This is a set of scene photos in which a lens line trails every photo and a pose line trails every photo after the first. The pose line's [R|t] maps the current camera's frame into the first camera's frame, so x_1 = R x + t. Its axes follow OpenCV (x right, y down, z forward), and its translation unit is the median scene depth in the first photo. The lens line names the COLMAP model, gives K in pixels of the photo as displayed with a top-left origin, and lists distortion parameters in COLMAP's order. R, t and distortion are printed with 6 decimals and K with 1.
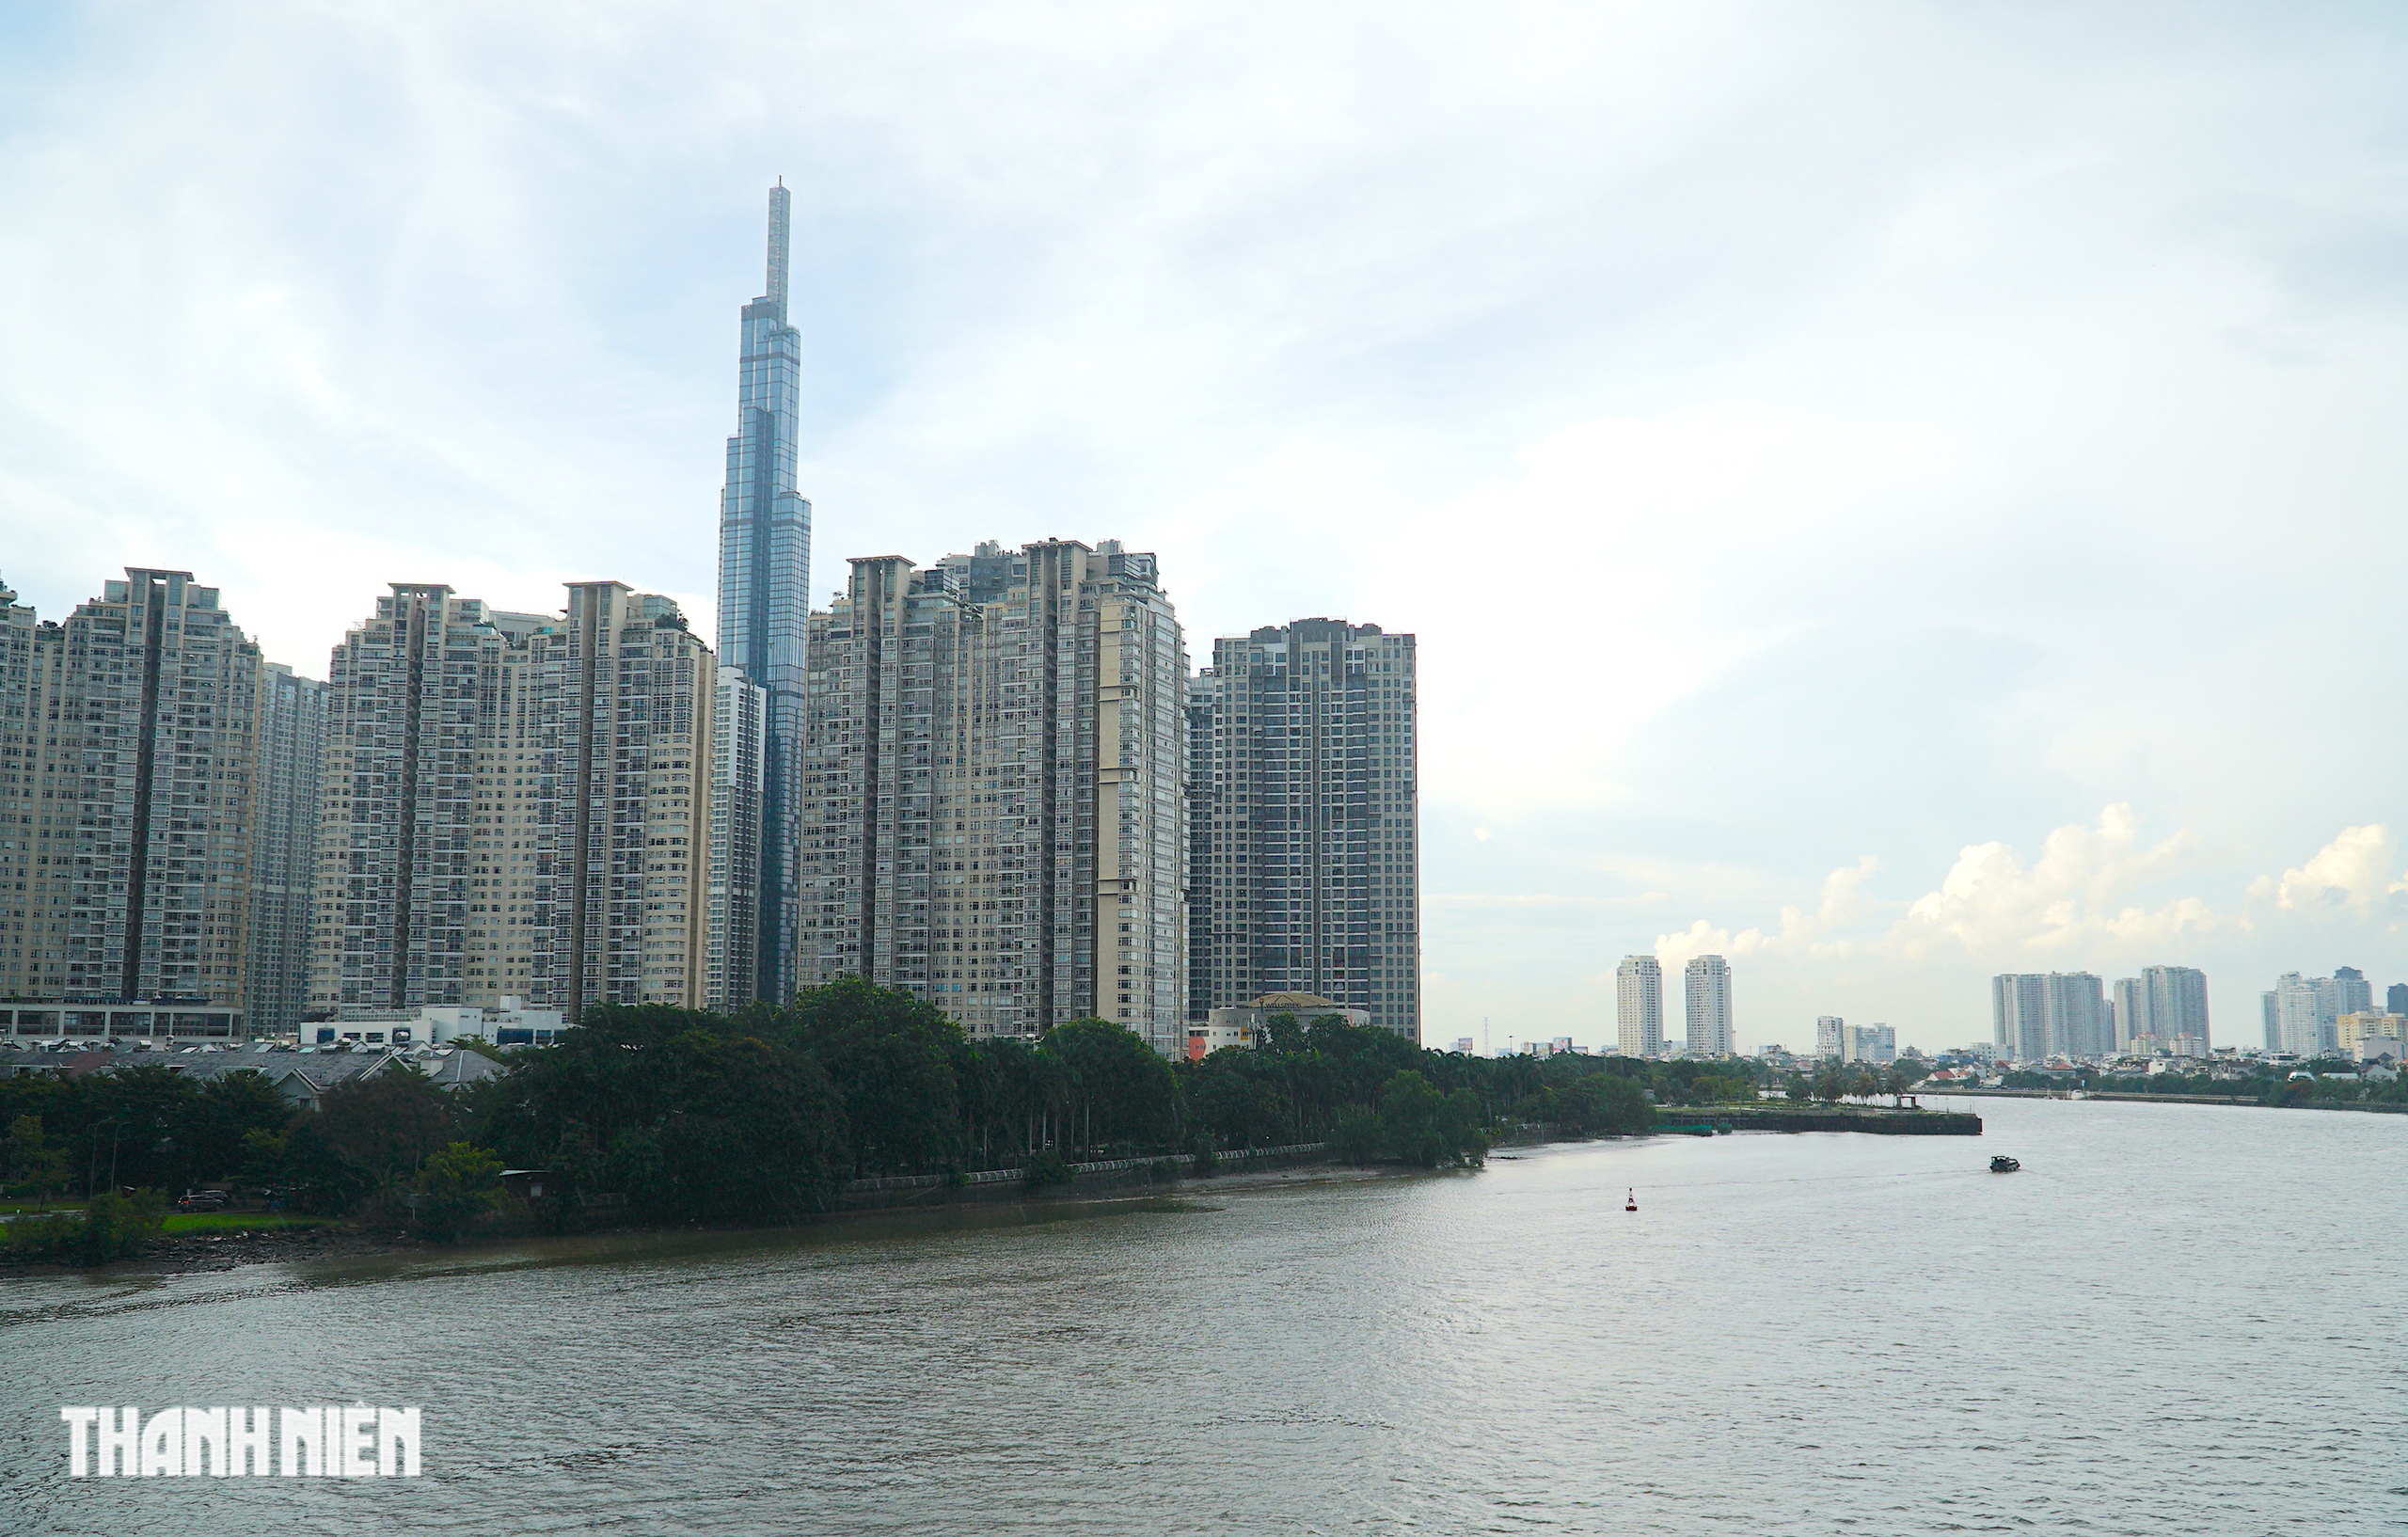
lens RADIAL K [[2257.9, 0, 1204.1], [0, 2257.9, 769.2], [0, 0, 1]] dist [0.000866, 0.000000]
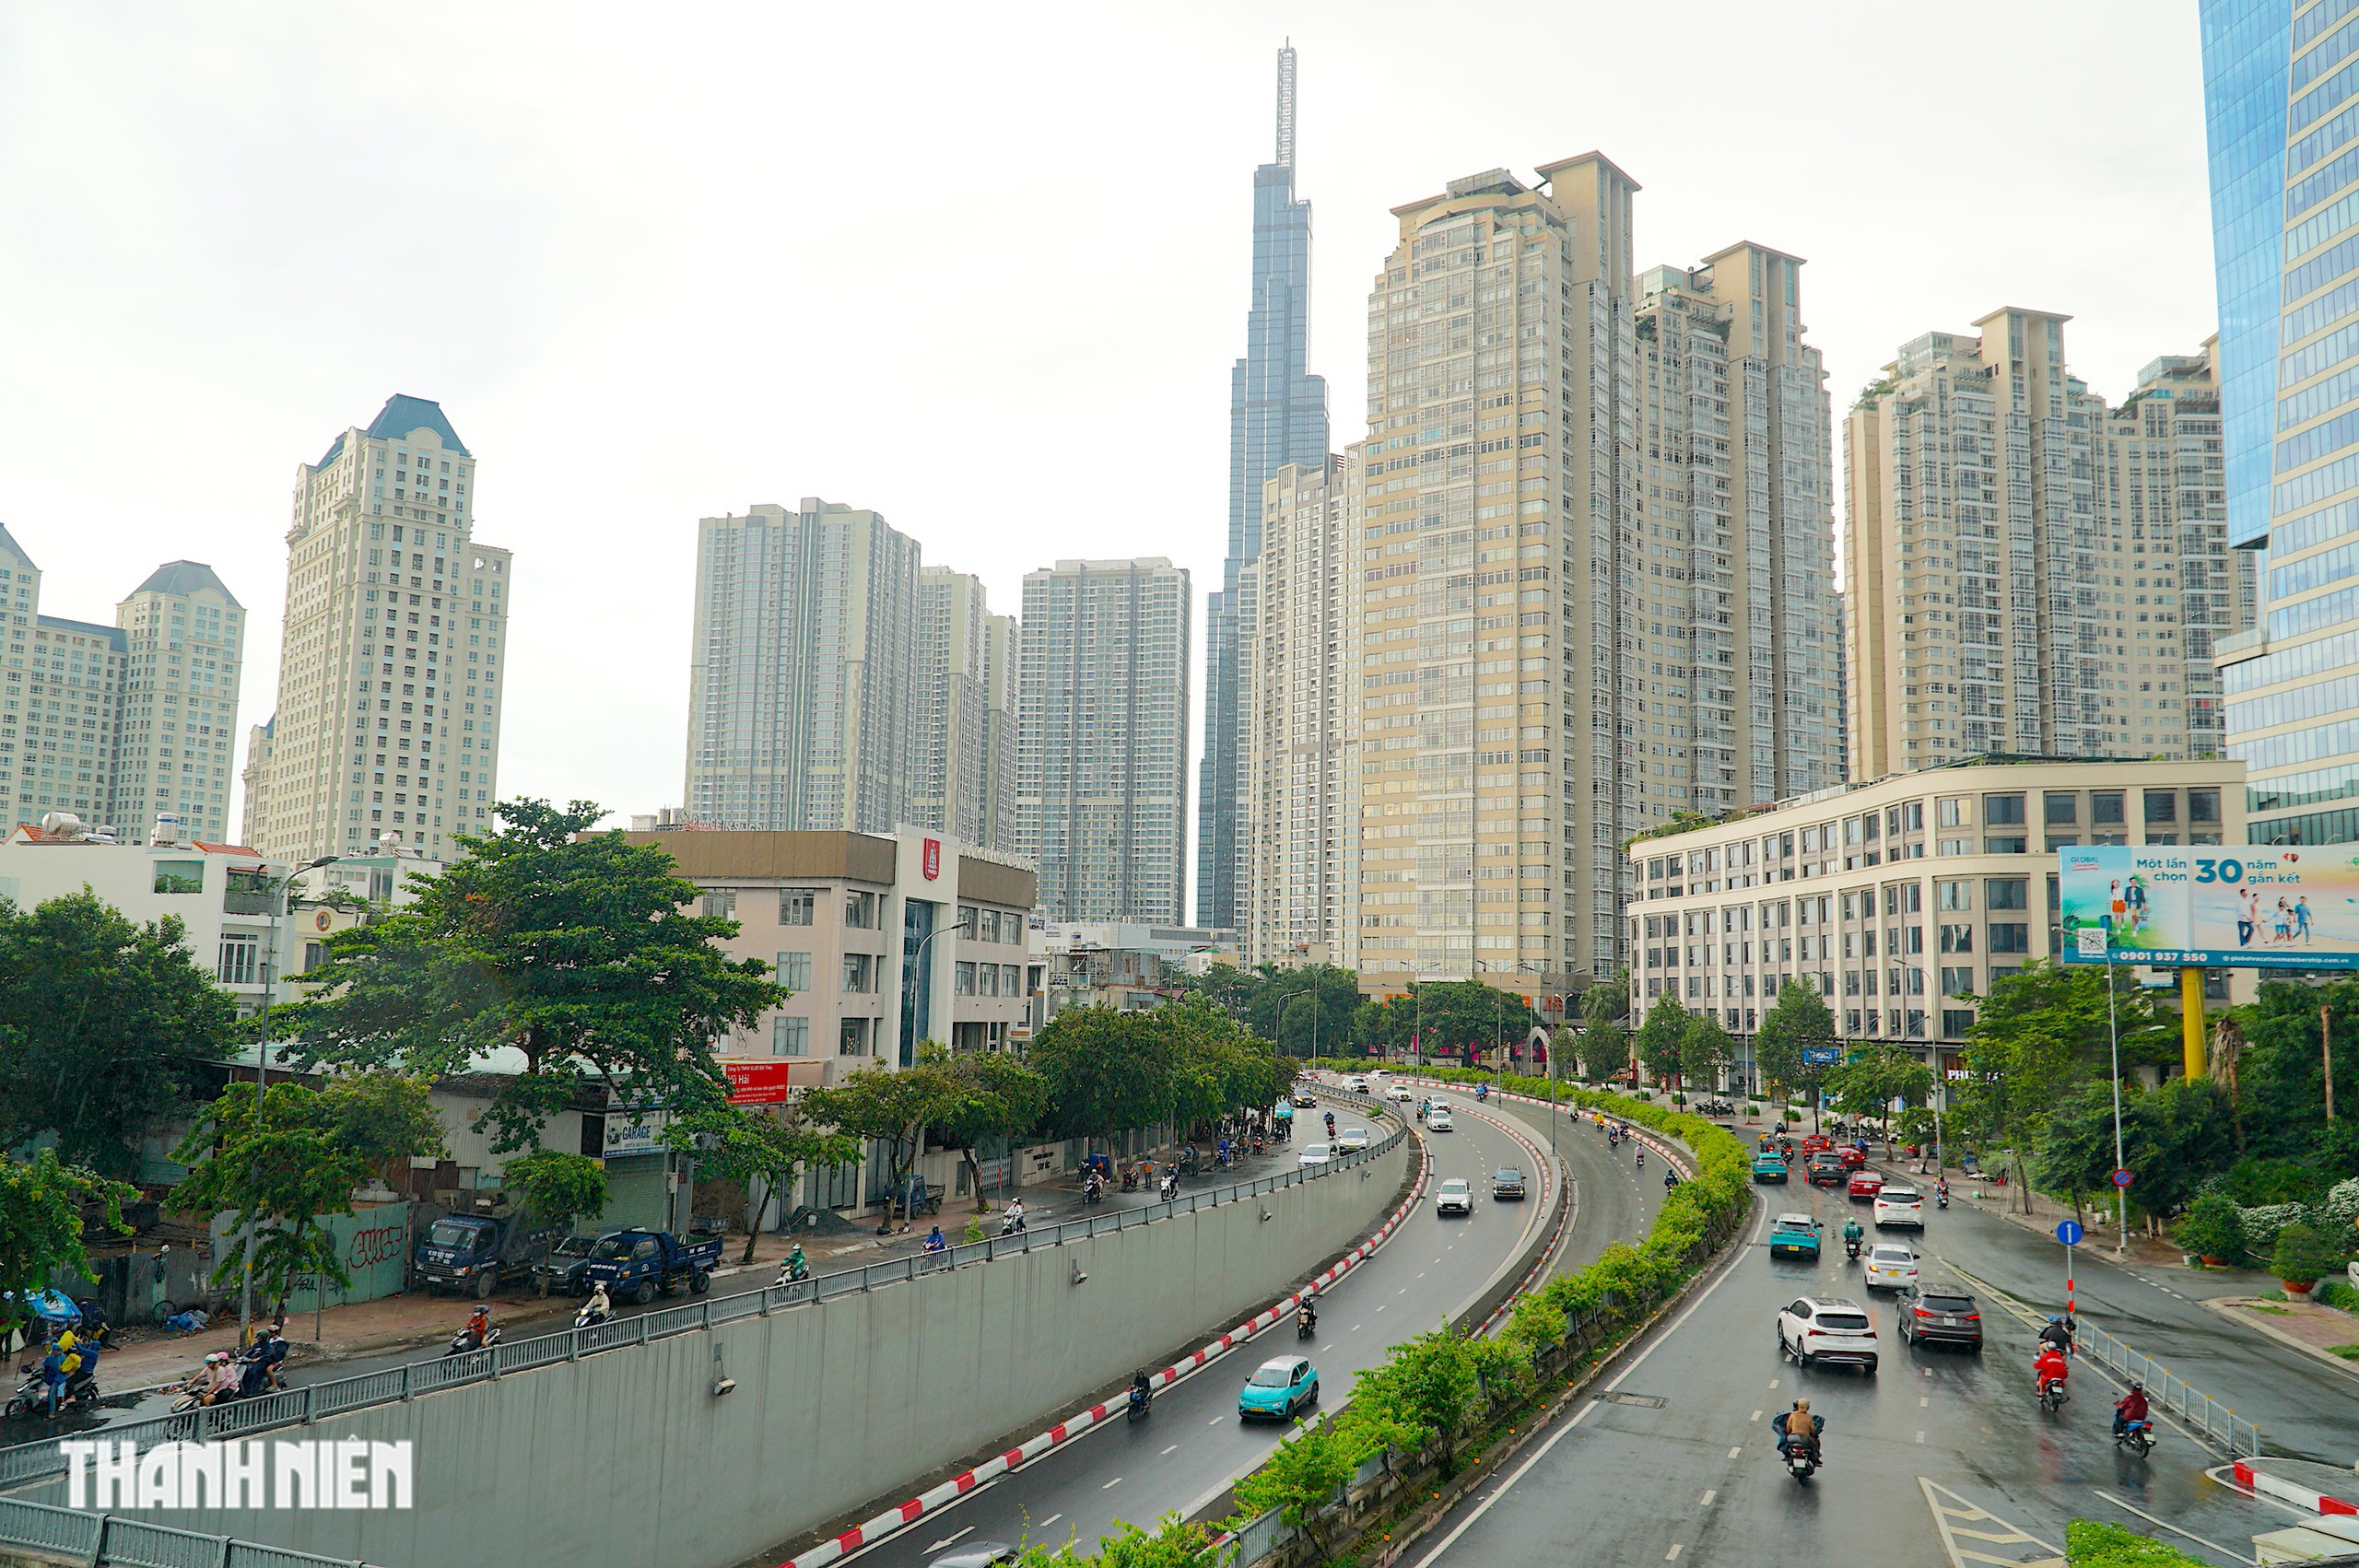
lens RADIAL K [[1827.2, 0, 1179.7], [0, 1827.2, 783.4], [0, 0, 1]] dist [-0.004202, -0.000929]
pose [[0.982816, 0.035775, 0.181088, -0.708779], [-0.041062, 0.998831, 0.025525, 0.061999], [-0.179963, -0.032522, 0.983136, 0.480171]]
